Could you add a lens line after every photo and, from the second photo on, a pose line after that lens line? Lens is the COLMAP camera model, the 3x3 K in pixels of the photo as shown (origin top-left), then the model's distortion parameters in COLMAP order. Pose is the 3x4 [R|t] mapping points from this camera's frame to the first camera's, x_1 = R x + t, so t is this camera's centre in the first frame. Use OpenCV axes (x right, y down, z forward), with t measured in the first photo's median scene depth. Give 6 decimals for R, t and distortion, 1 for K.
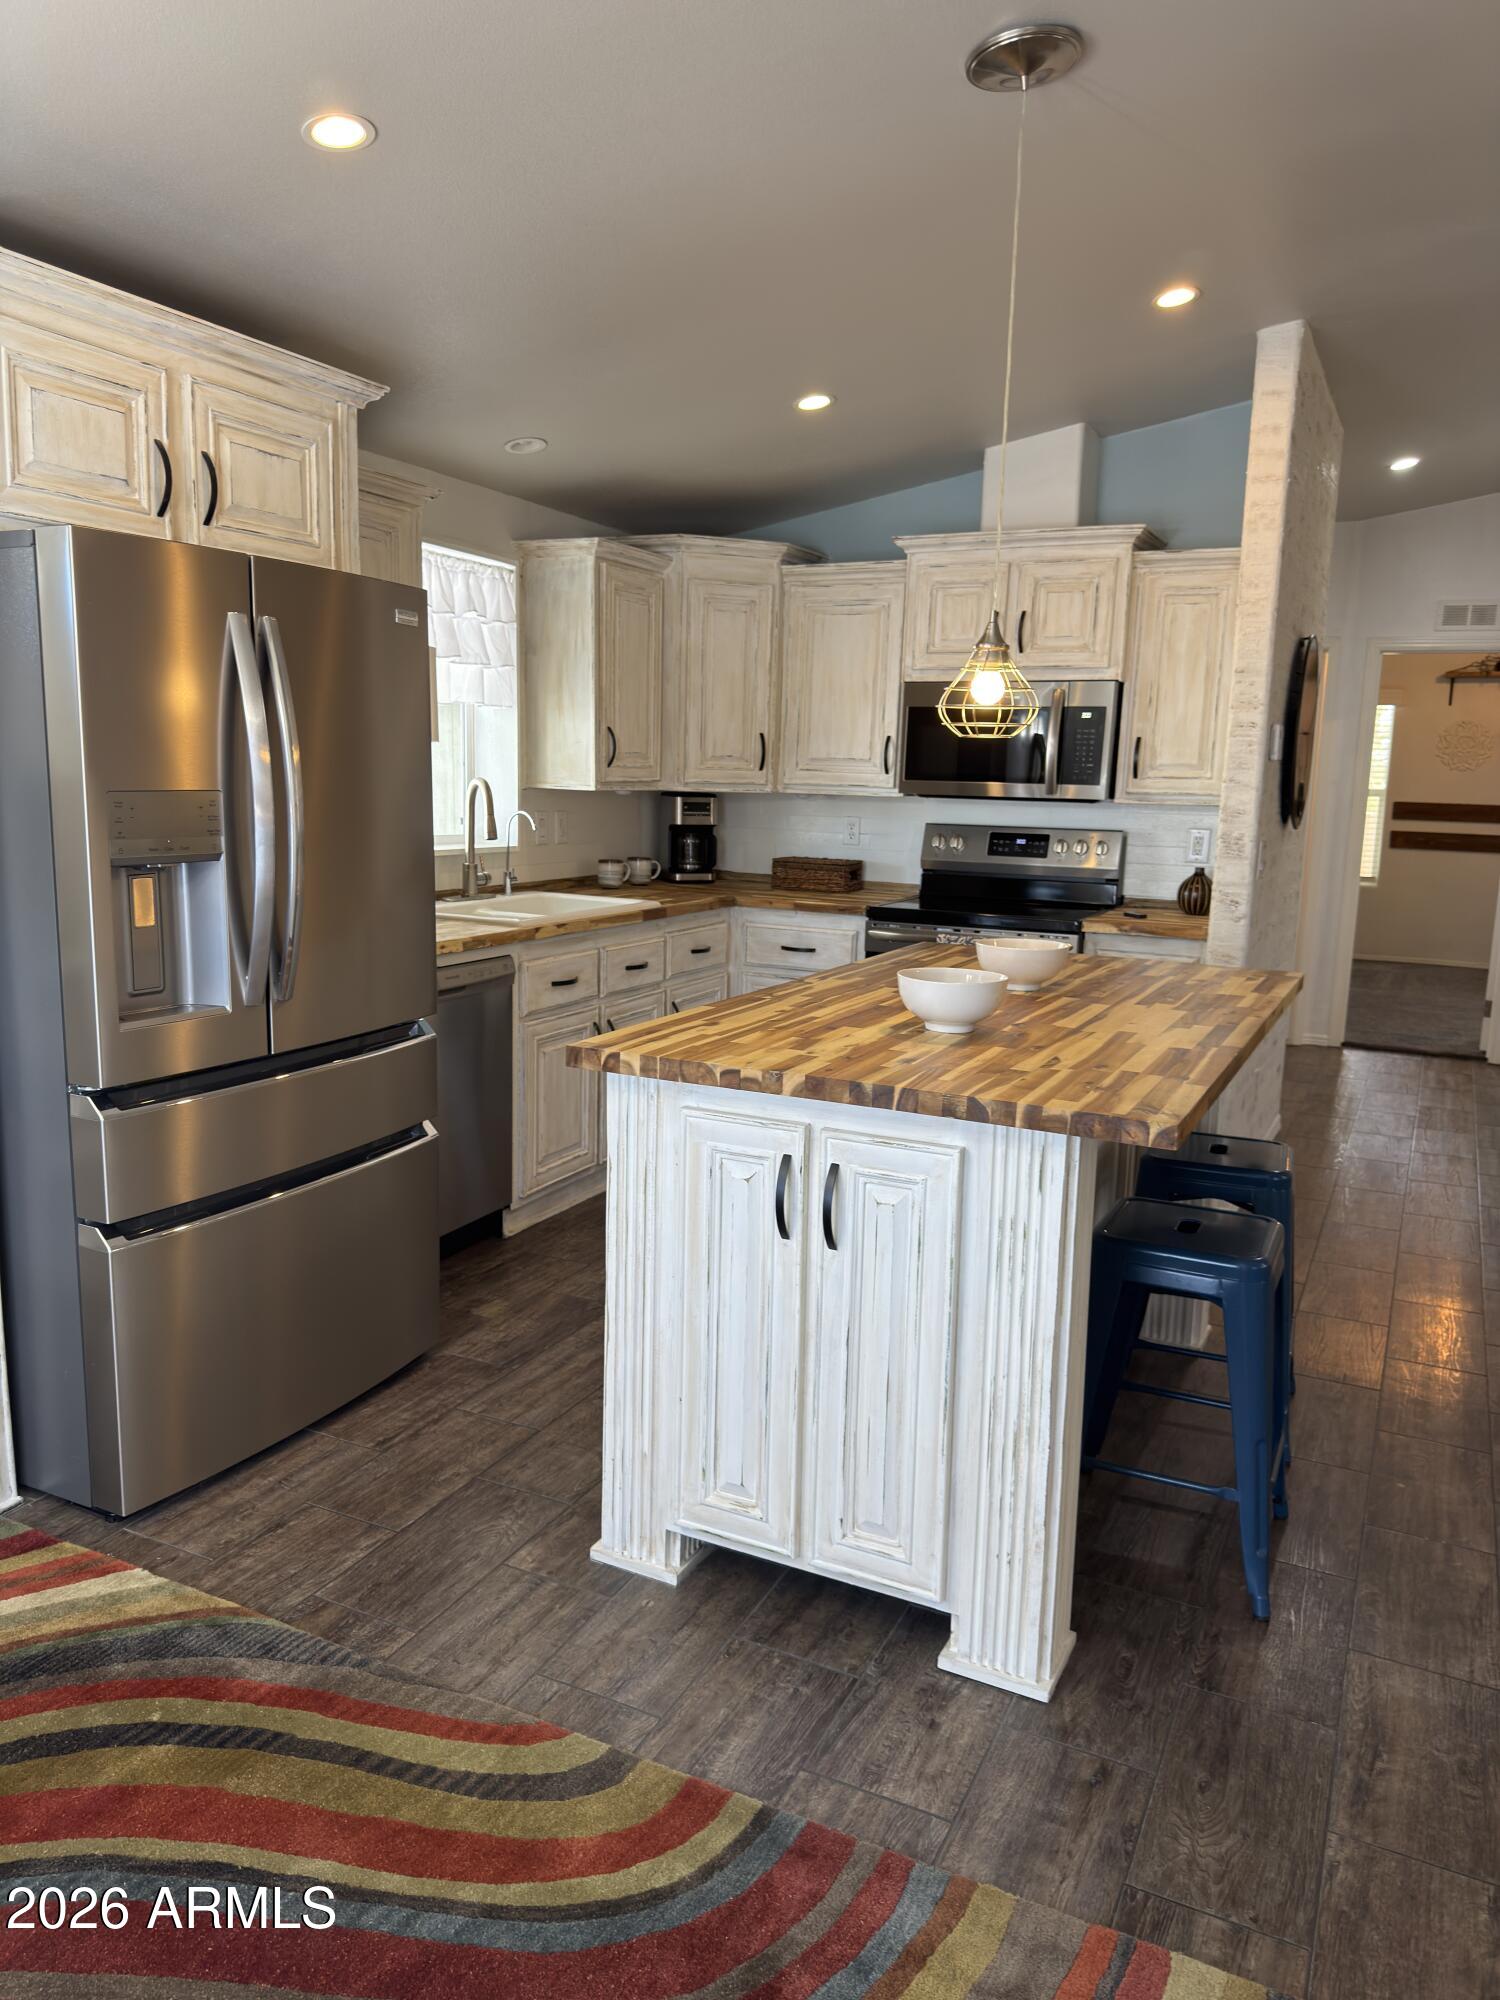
lens RADIAL K [[1413.6, 0, 718.7], [0, 1413.6, 991.9], [0, 0, 1]] dist [0.177400, -0.376264]
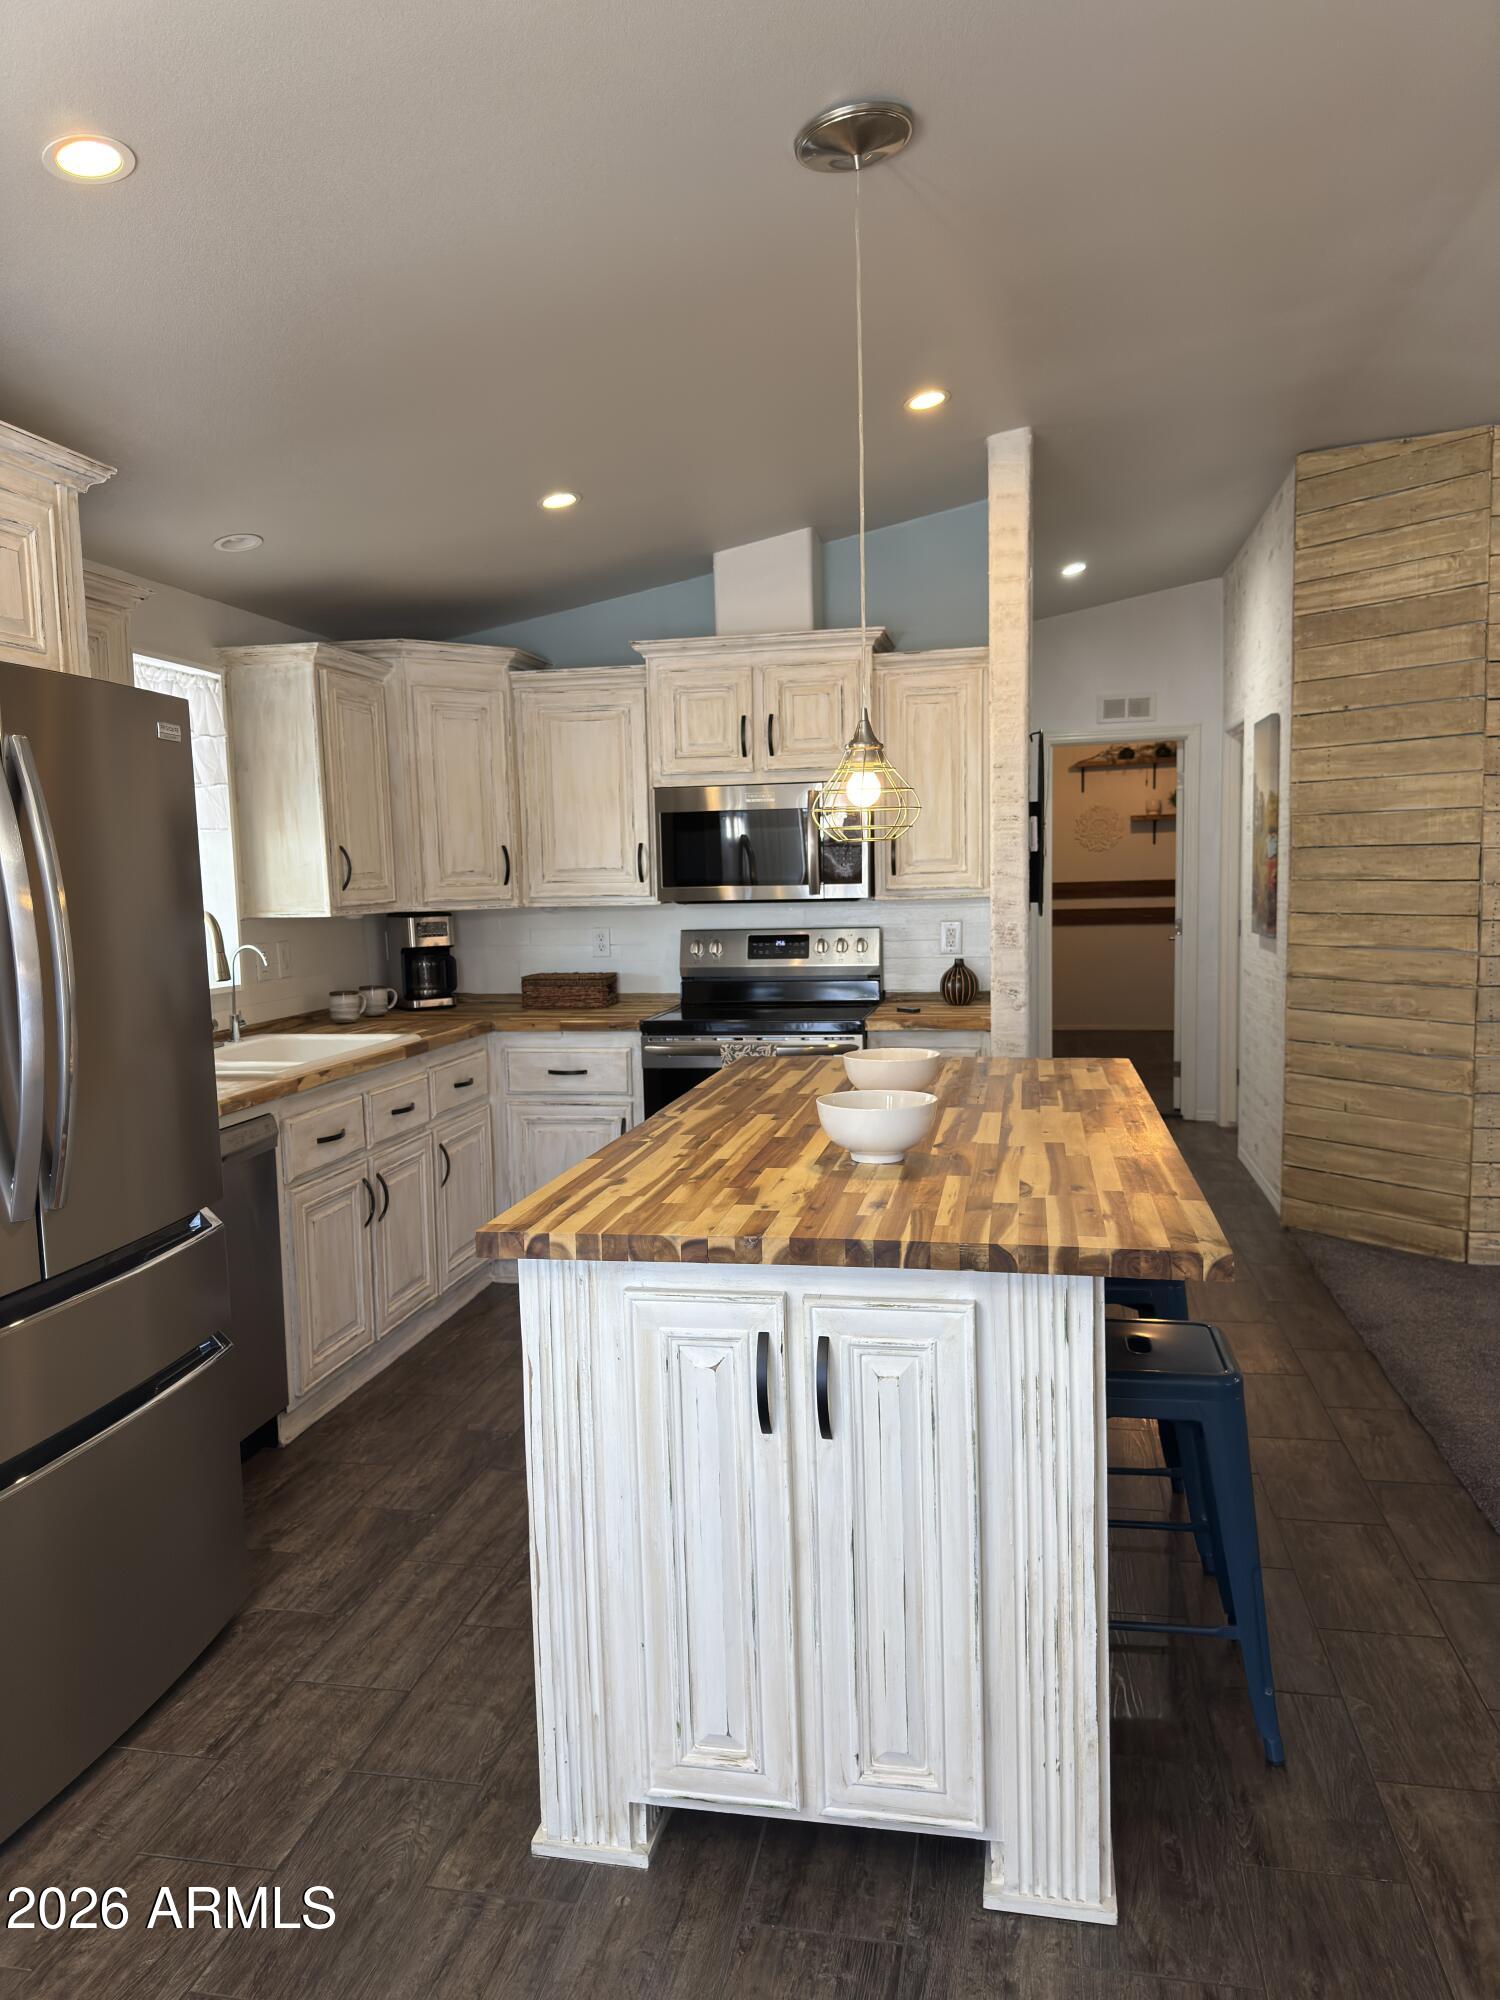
lens RADIAL K [[1428.4, 0, 750.0], [0, 1428.4, 1000.0], [0, 0, 1]] dist [0.105706, -0.144781]
pose [[0.964390, -0.074939, 0.253645, -0.080956], [0.091845, 0.994227, -0.055465, -0.018312], [-0.248024, 0.076786, 0.965706, 0.074892]]
